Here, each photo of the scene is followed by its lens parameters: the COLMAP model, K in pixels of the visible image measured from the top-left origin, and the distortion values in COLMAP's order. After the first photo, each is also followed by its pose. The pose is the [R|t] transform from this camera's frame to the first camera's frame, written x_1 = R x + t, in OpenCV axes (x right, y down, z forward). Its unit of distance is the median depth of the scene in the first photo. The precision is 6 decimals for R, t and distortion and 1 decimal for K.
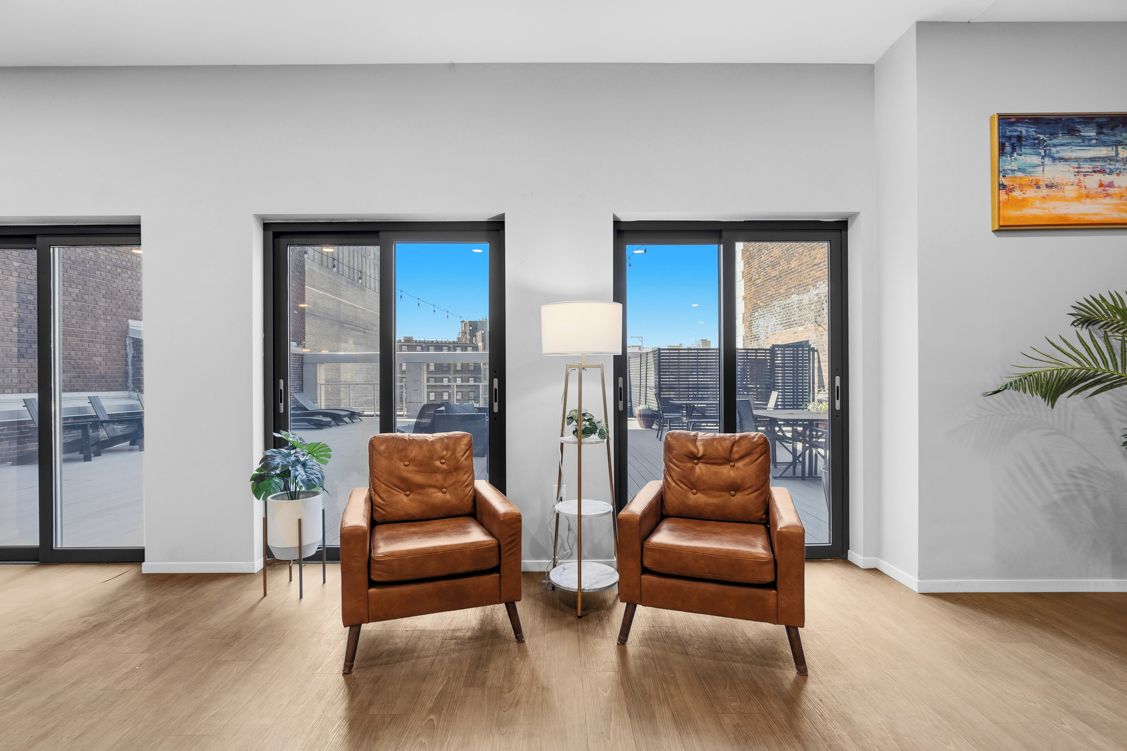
lens RADIAL K [[509.9, 0, 563.5], [0, 509.9, 375.5], [0, 0, 1]] dist [-0.001281, -0.000105]
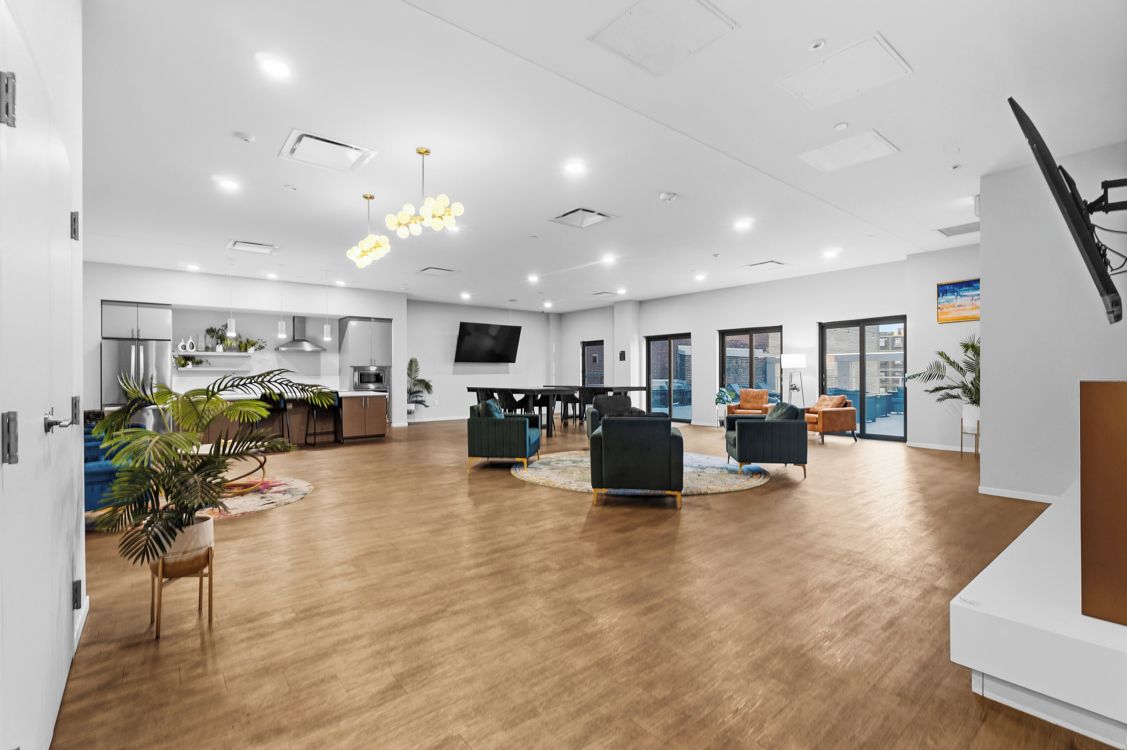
lens RADIAL K [[509.9, 0, 563.5], [0, 509.9, 375.0], [0, 0, 1]] dist [-0.001281, -0.000105]
pose [[0.622676, -0.000334, -0.782480, 1.799112], [0.008264, 0.999947, 0.006149, -0.024440], [0.782437, -0.010295, 0.622645, -2.482064]]
